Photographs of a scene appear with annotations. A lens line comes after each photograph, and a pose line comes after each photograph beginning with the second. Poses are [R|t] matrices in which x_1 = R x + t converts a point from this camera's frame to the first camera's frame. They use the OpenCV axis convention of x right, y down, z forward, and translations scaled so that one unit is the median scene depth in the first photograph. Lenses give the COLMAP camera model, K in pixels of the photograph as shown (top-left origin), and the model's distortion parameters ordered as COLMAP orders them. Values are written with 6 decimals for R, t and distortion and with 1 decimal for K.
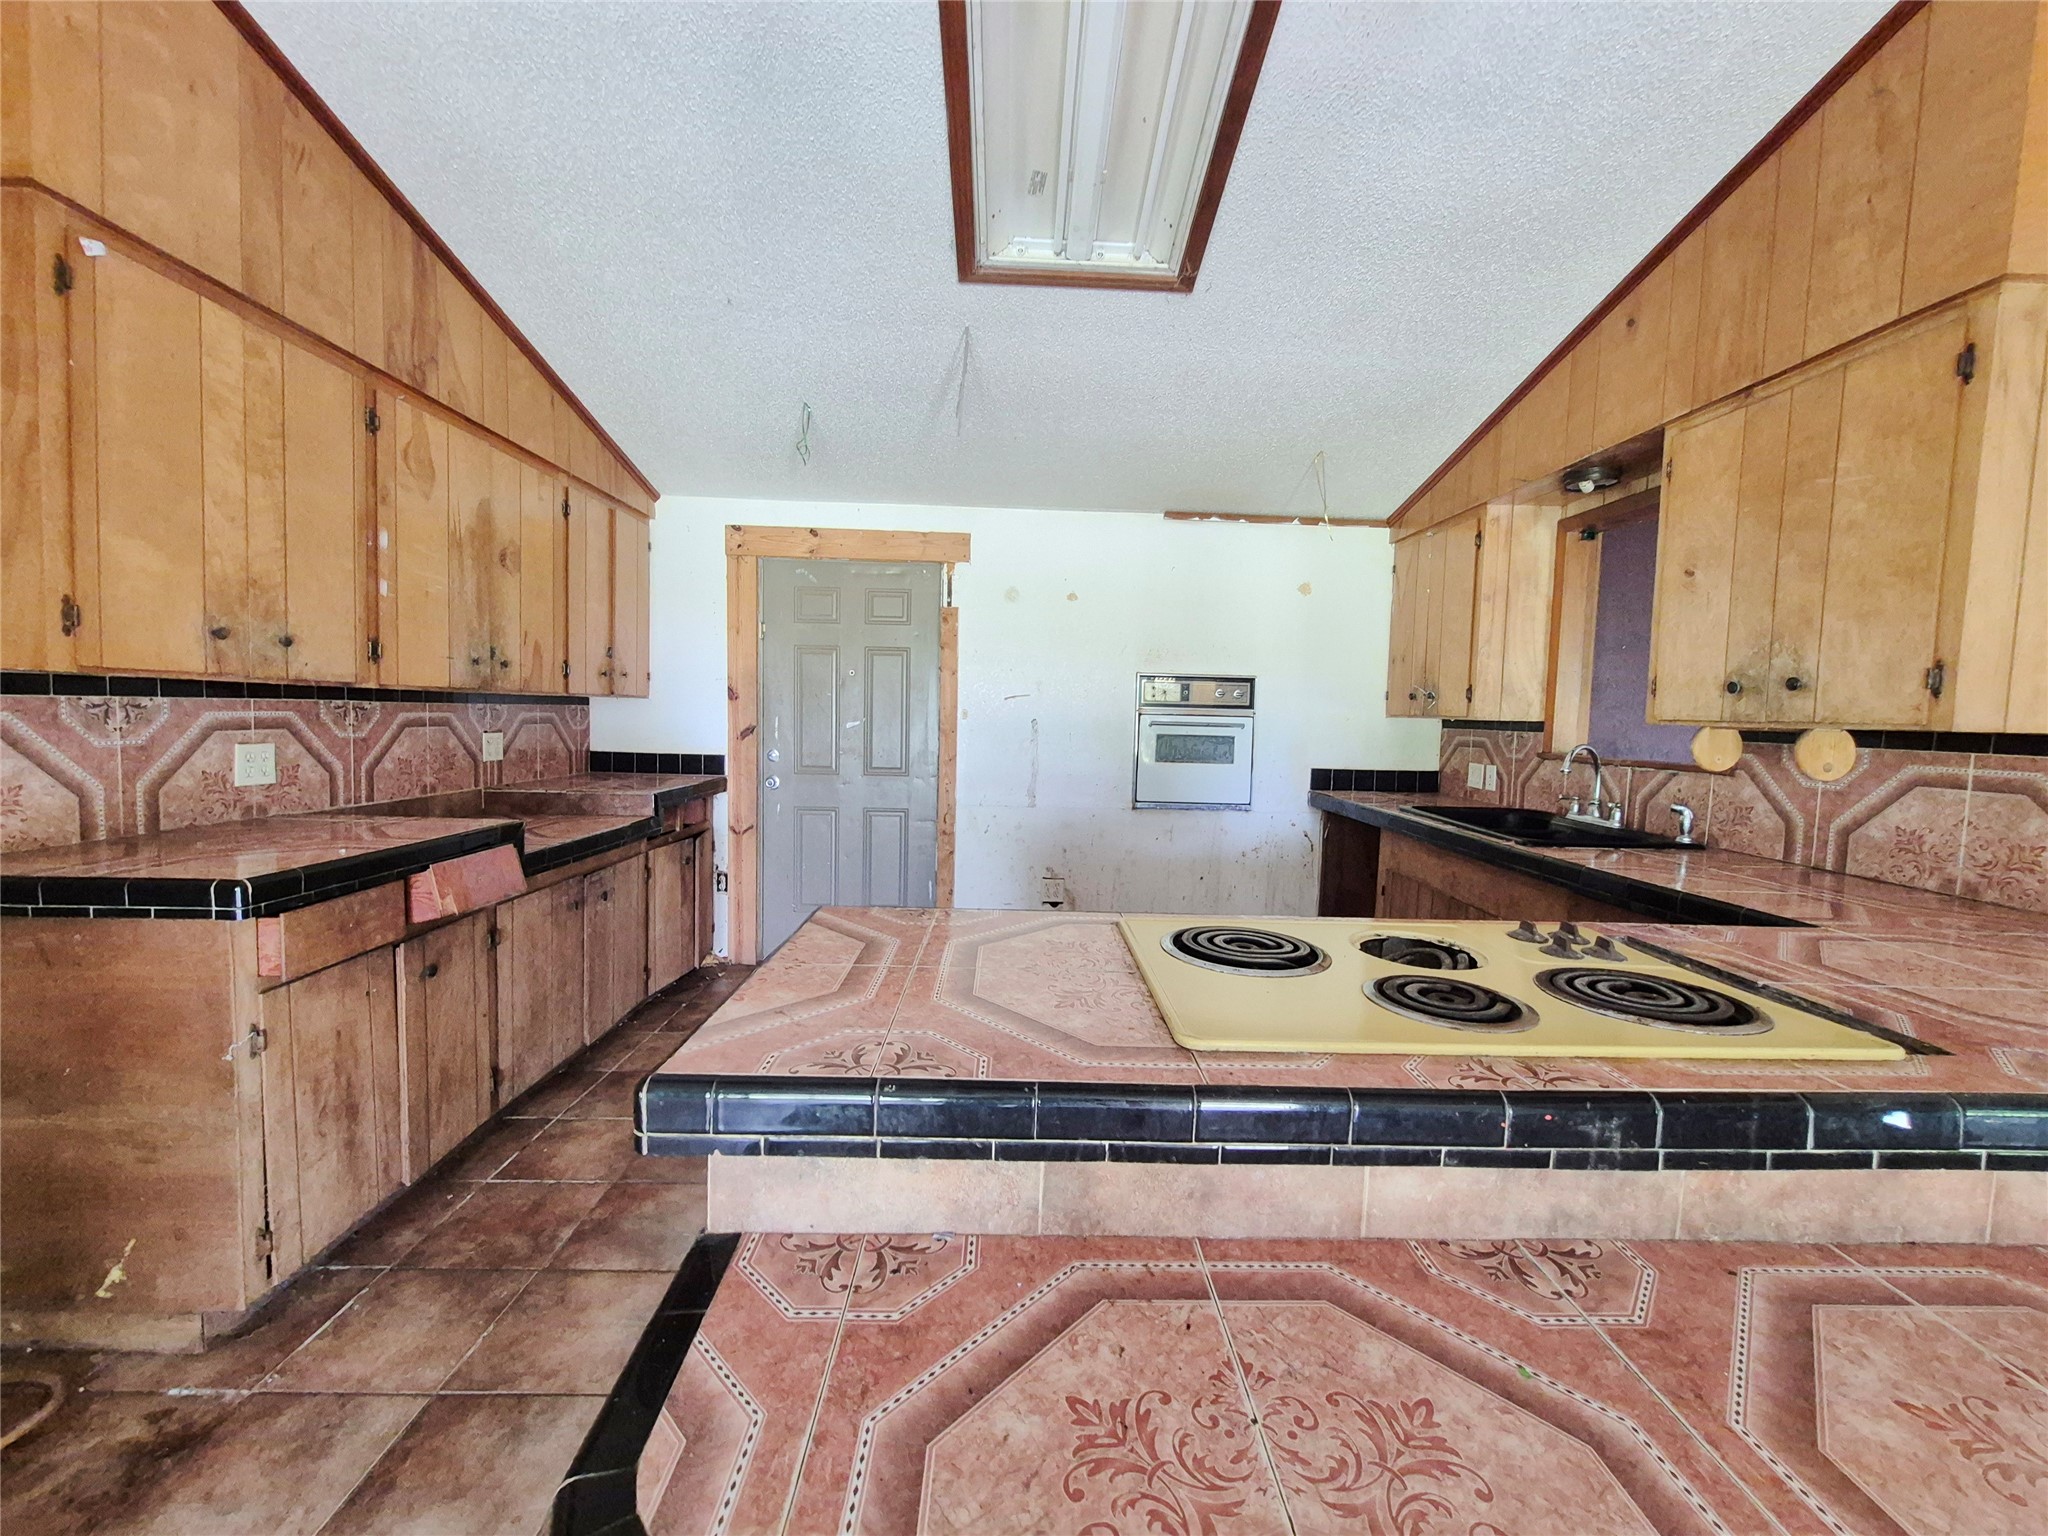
lens RADIAL K [[809.0, 0, 1030.2], [0, 809.0, 765.8], [0, 0, 1]] dist [-0.001385, -0.000136]
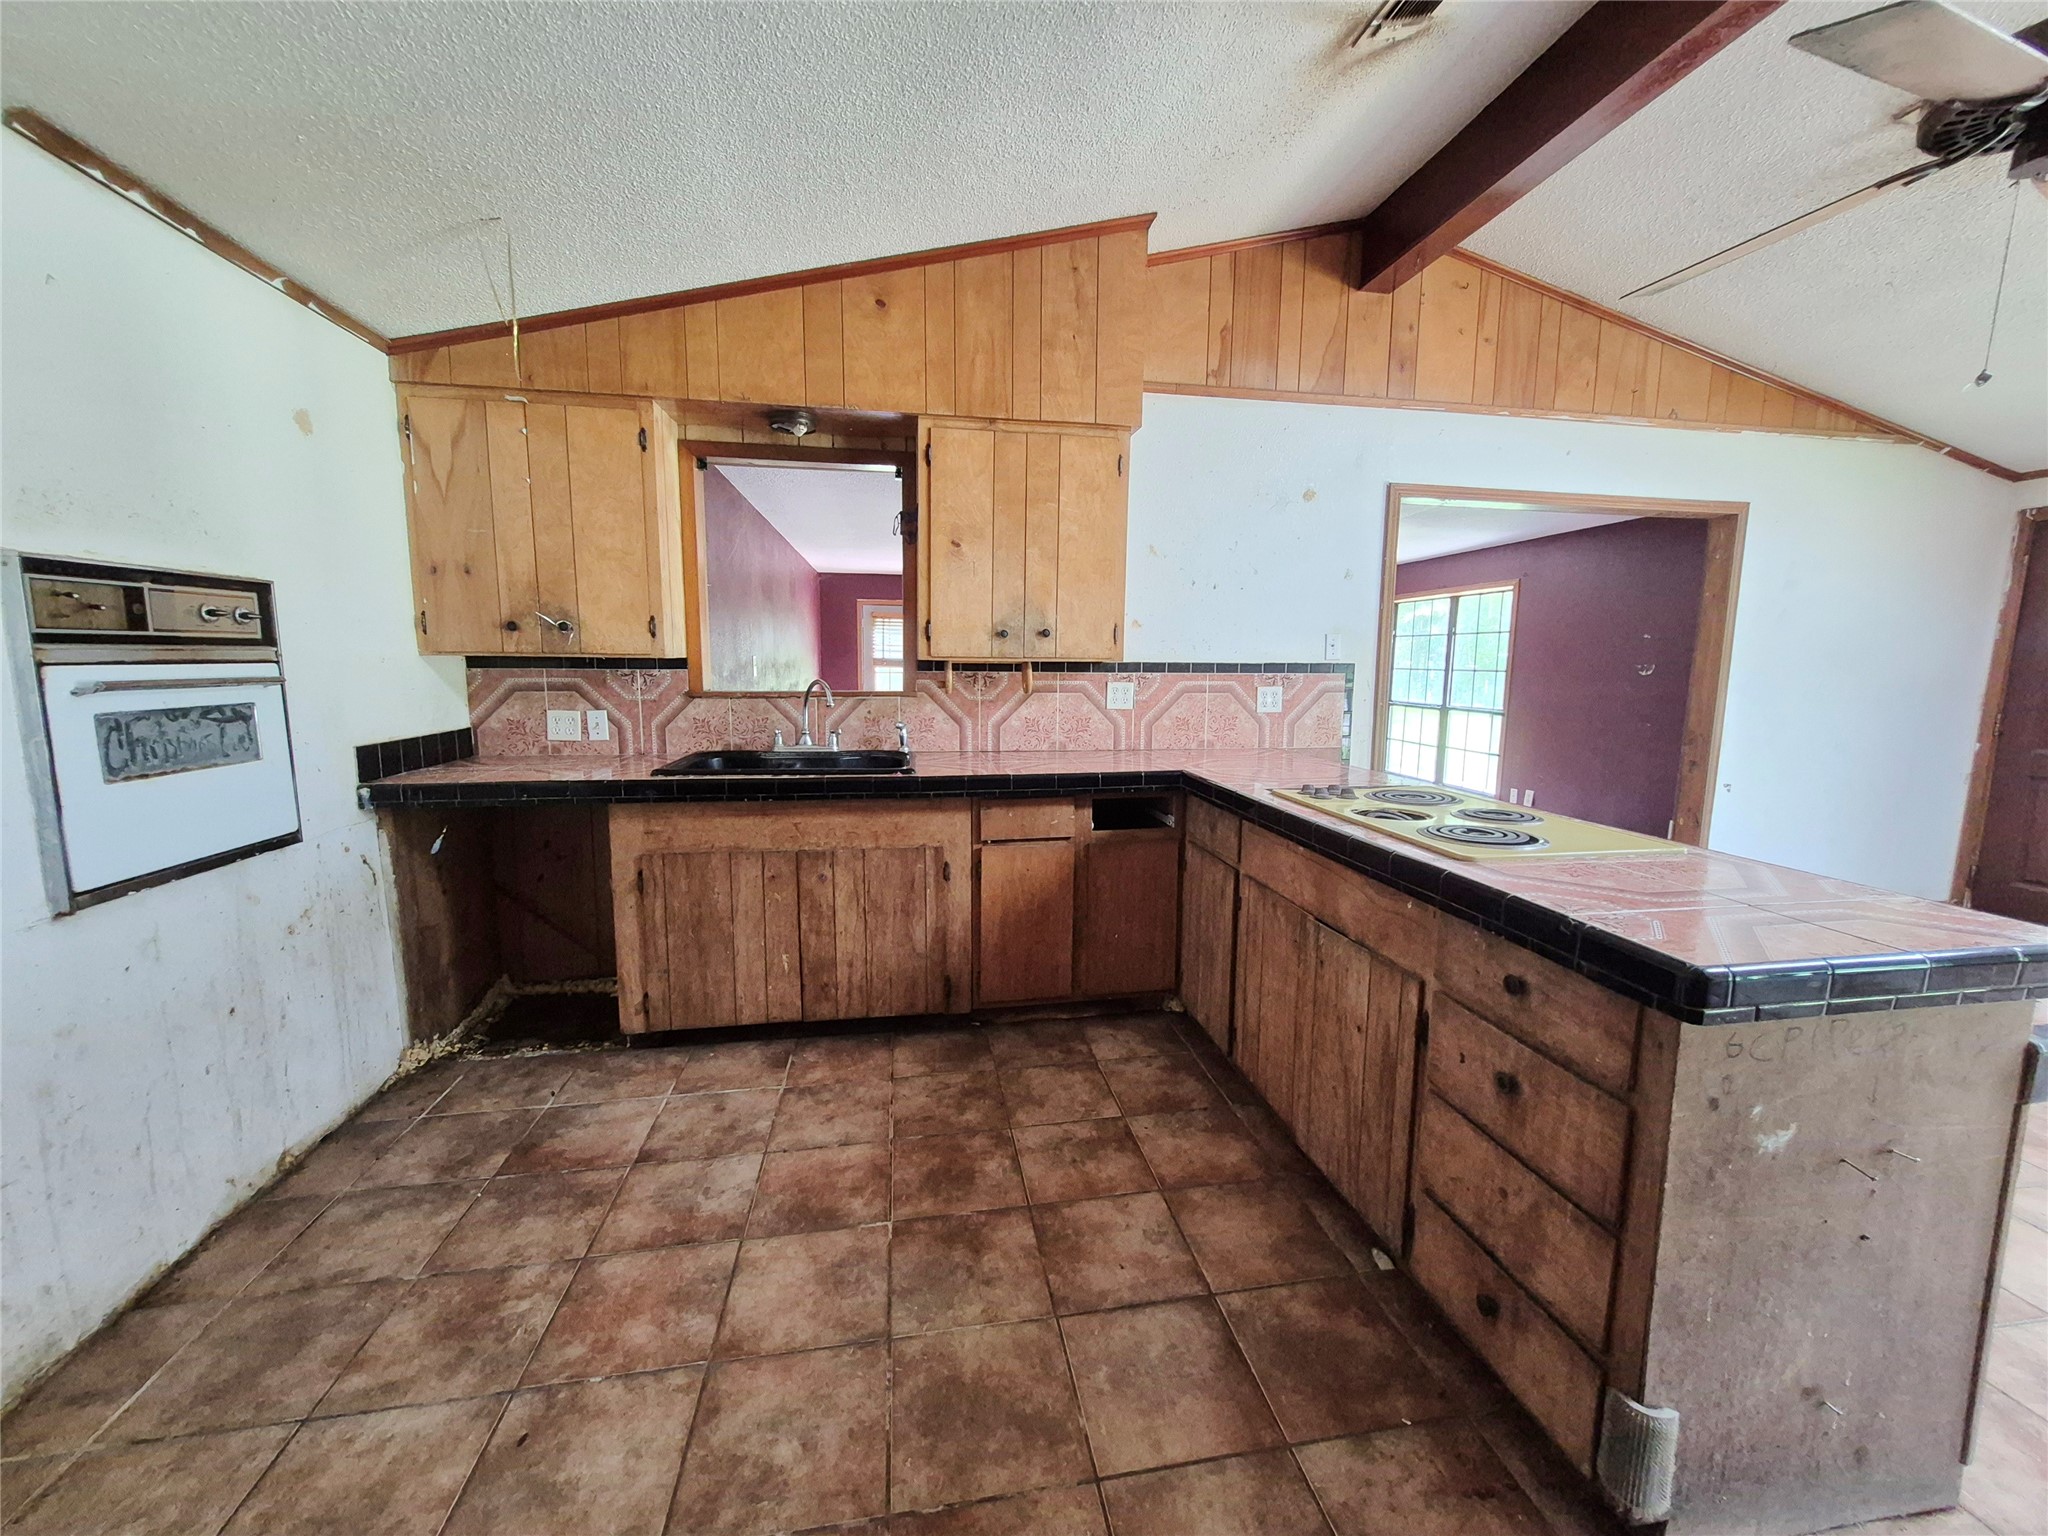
lens RADIAL K [[809.0, 0, 1031.2], [0, 809.0, 761.5], [0, 0, 1]] dist [-0.001385, -0.000136]
pose [[-0.157509, -0.153346, 0.975539, -0.337069], [0.056317, 0.984867, 0.163905, -0.062533], [-0.985910, 0.080756, -0.146490, 0.693188]]
